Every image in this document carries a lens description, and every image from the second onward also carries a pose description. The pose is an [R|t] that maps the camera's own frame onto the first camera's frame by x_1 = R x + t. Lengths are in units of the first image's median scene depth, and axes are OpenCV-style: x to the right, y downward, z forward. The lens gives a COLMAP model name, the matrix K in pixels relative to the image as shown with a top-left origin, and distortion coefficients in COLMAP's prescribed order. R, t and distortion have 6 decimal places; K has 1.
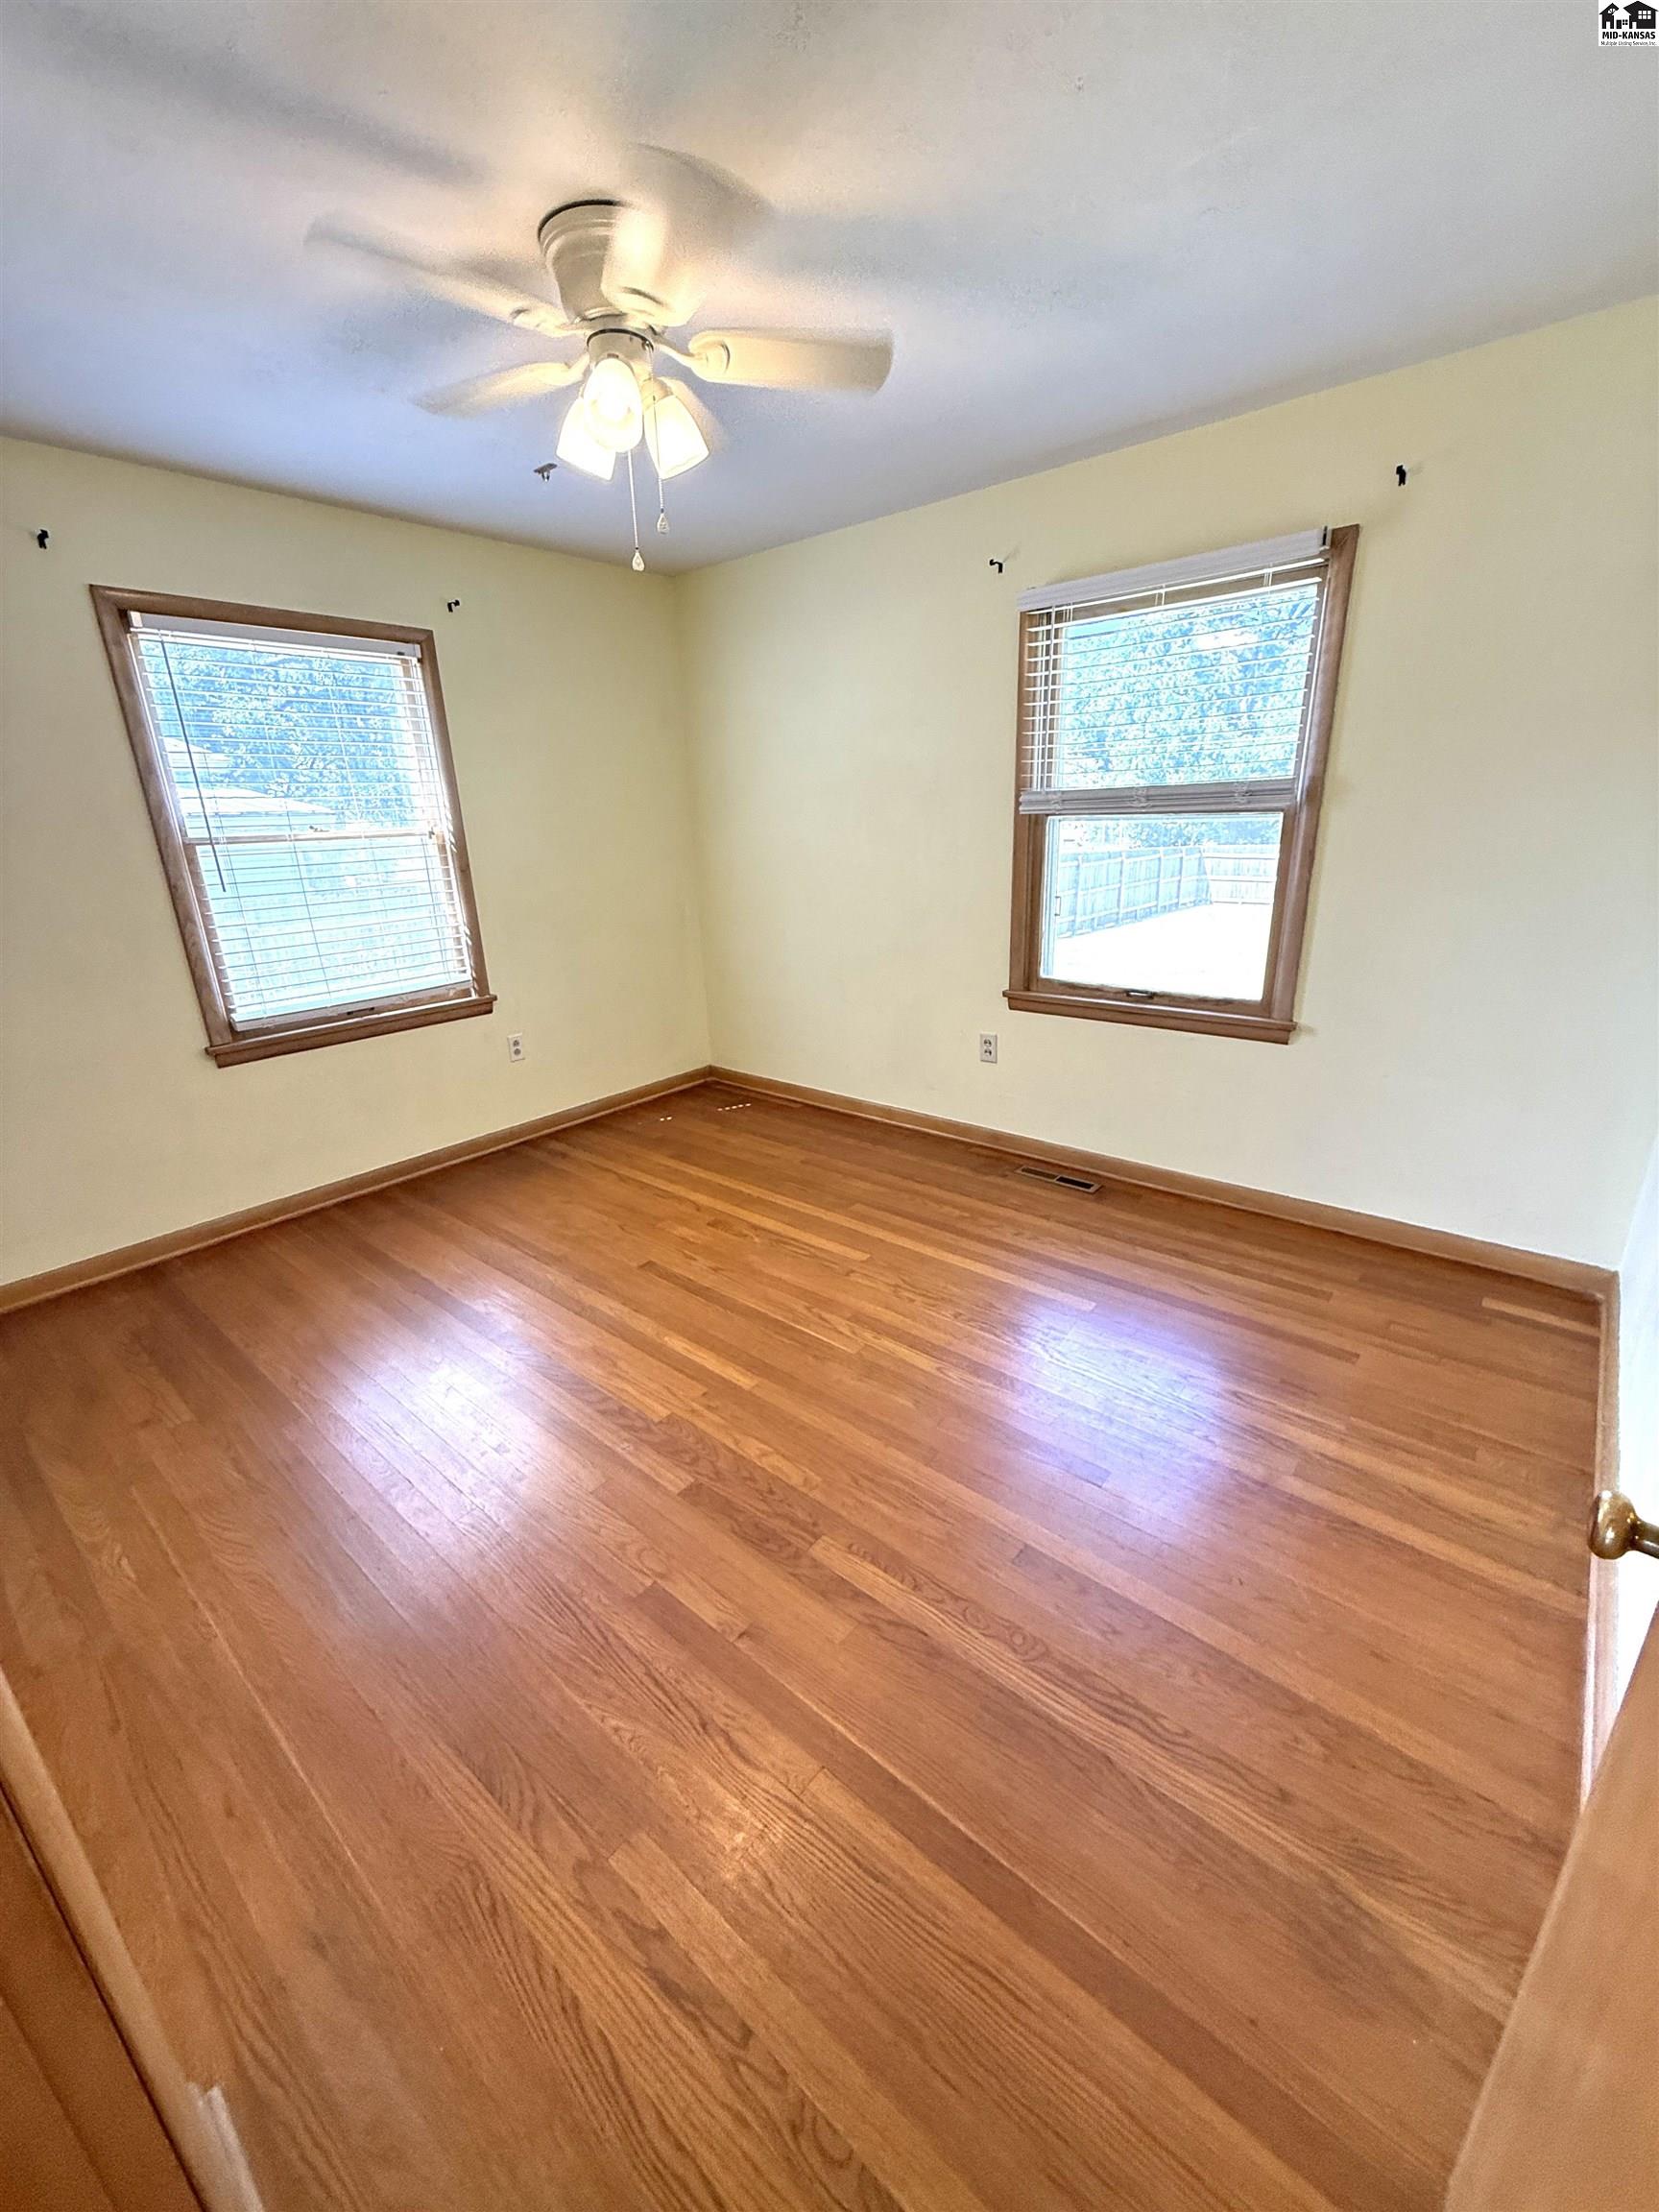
lens RADIAL K [[878.0, 0, 828.8], [0, 878.0, 1100.6], [0, 0, 1]] dist [0.000126, -0.000505]
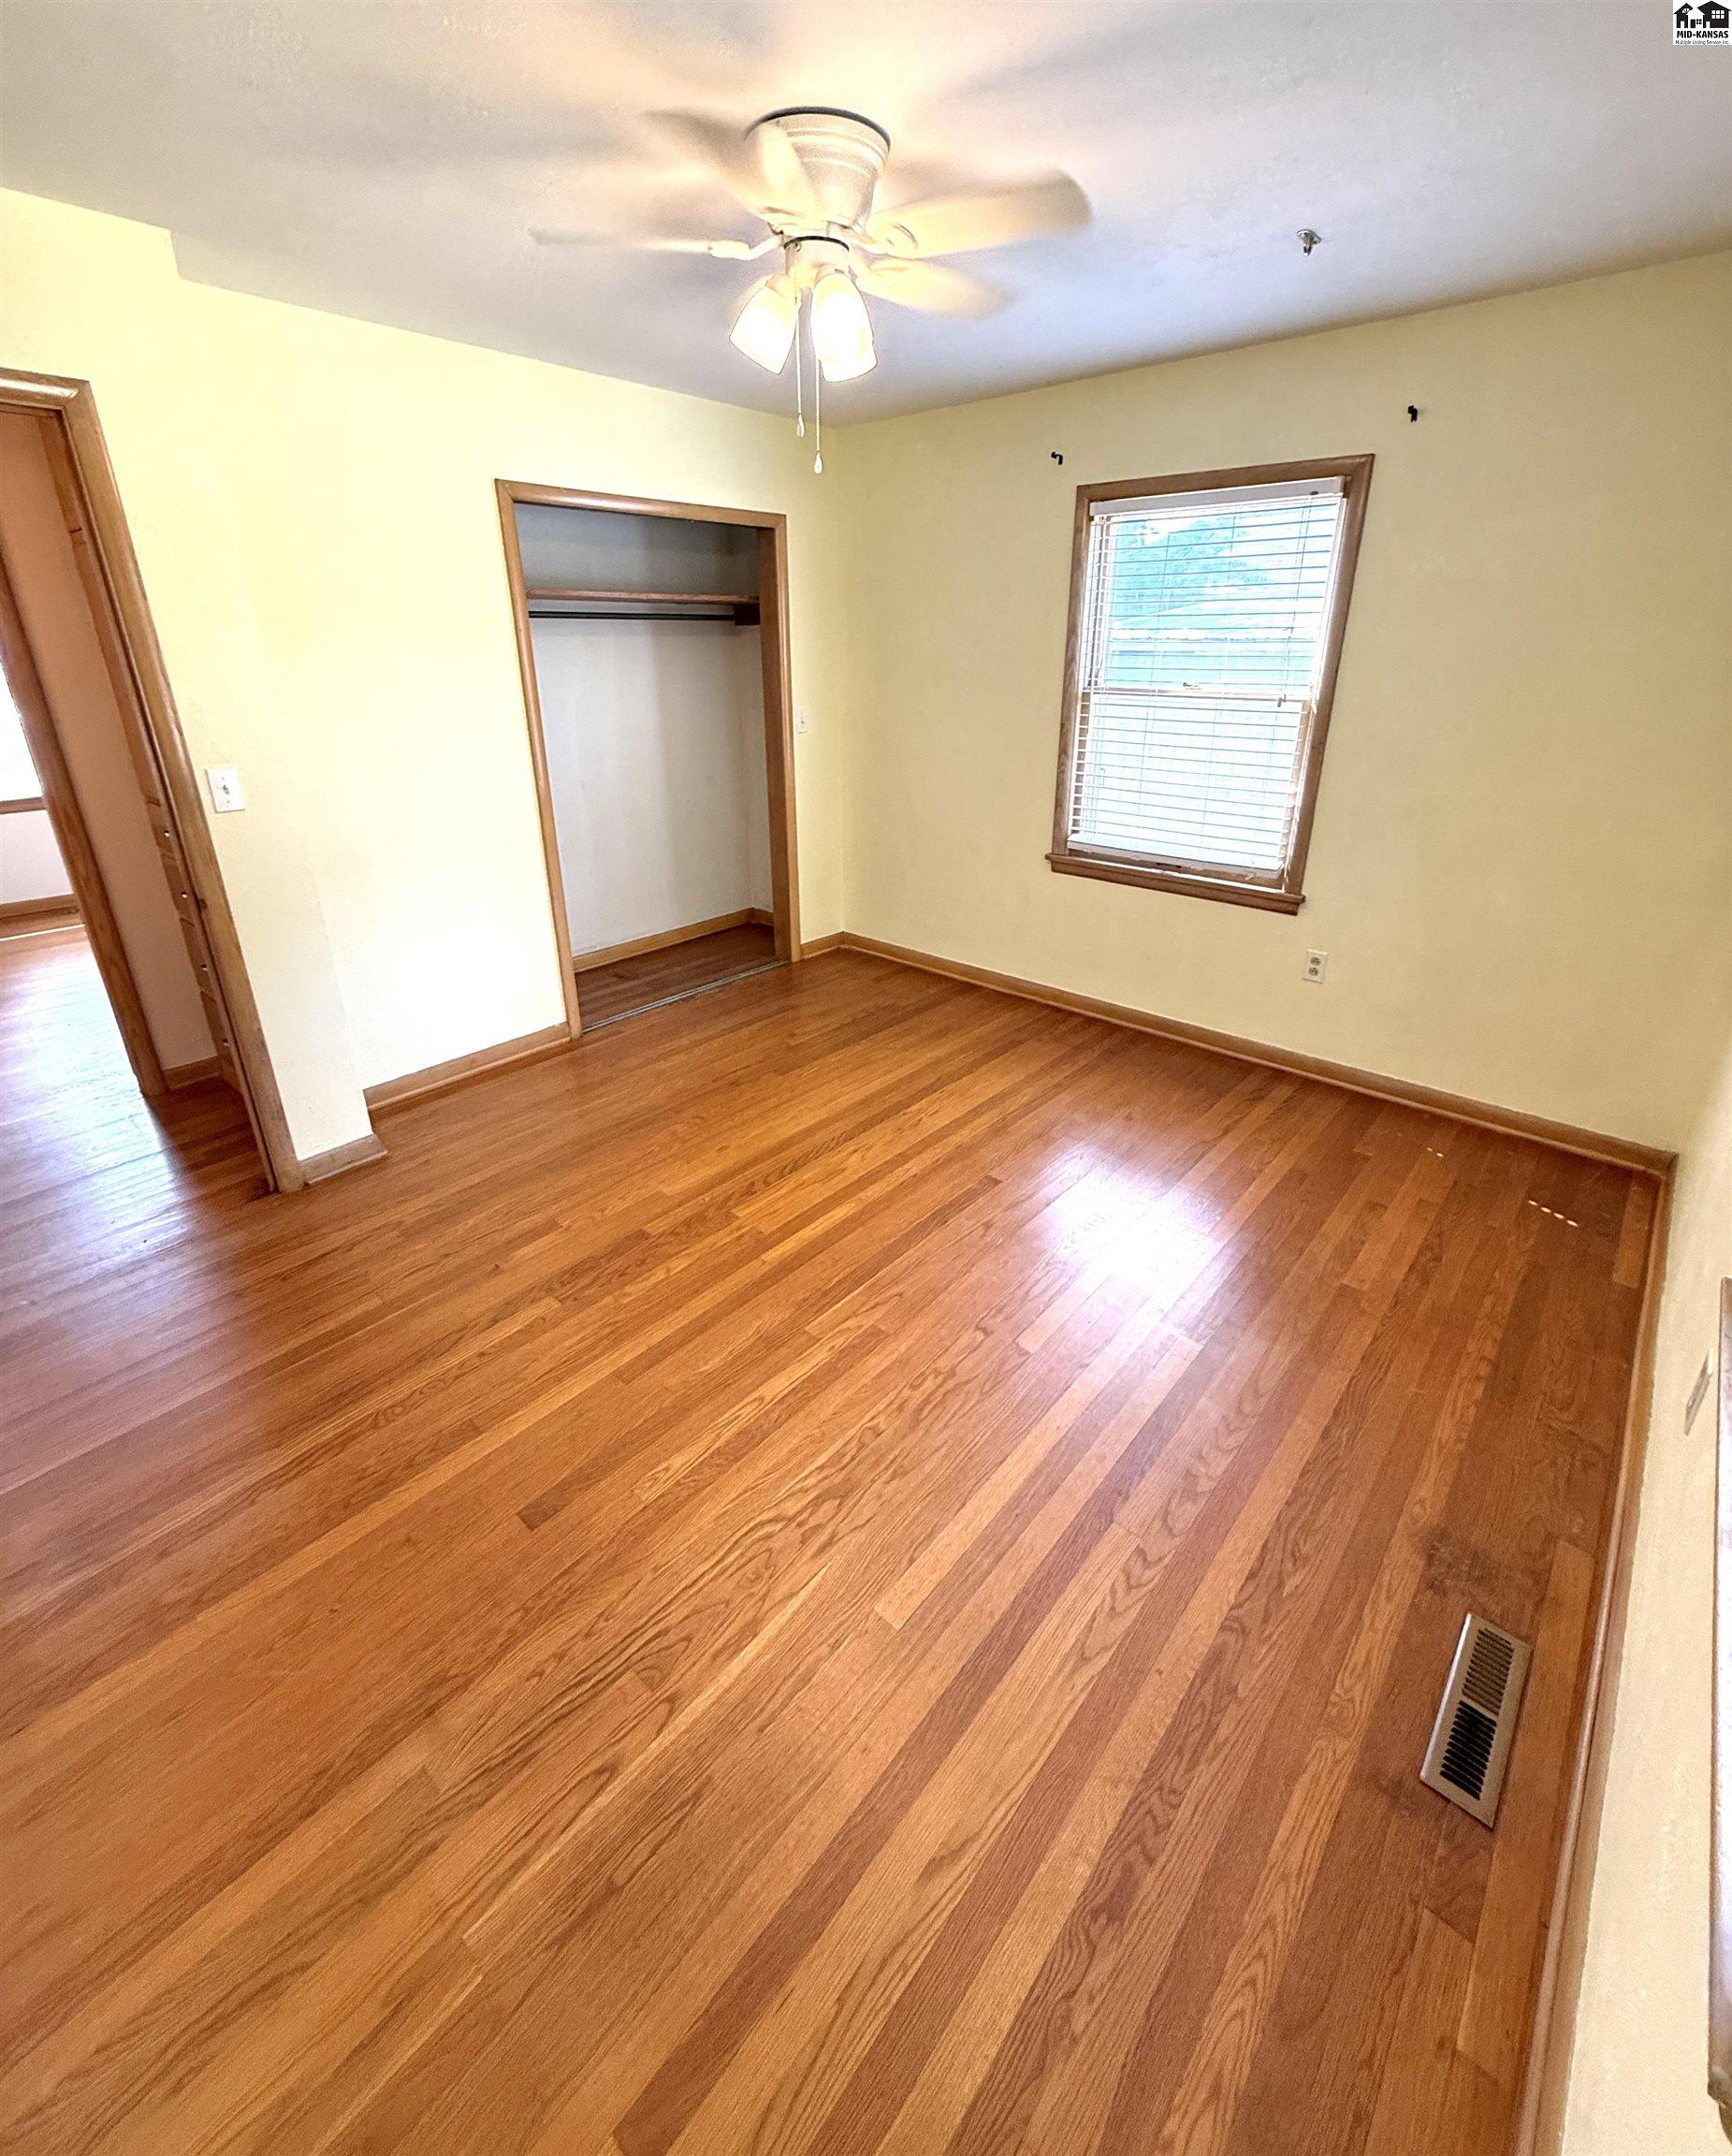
lens RADIAL K [[940.4, 0, 909.7], [0, 940.4, 1019.8], [0, 0, 1]] dist [0.001611, 0.000847]
pose [[-0.017694, 0.409161, -0.912291, 0.589863], [-0.312882, 0.864341, 0.393724, -0.303397], [0.949627, 0.292406, 0.112725, 0.682238]]
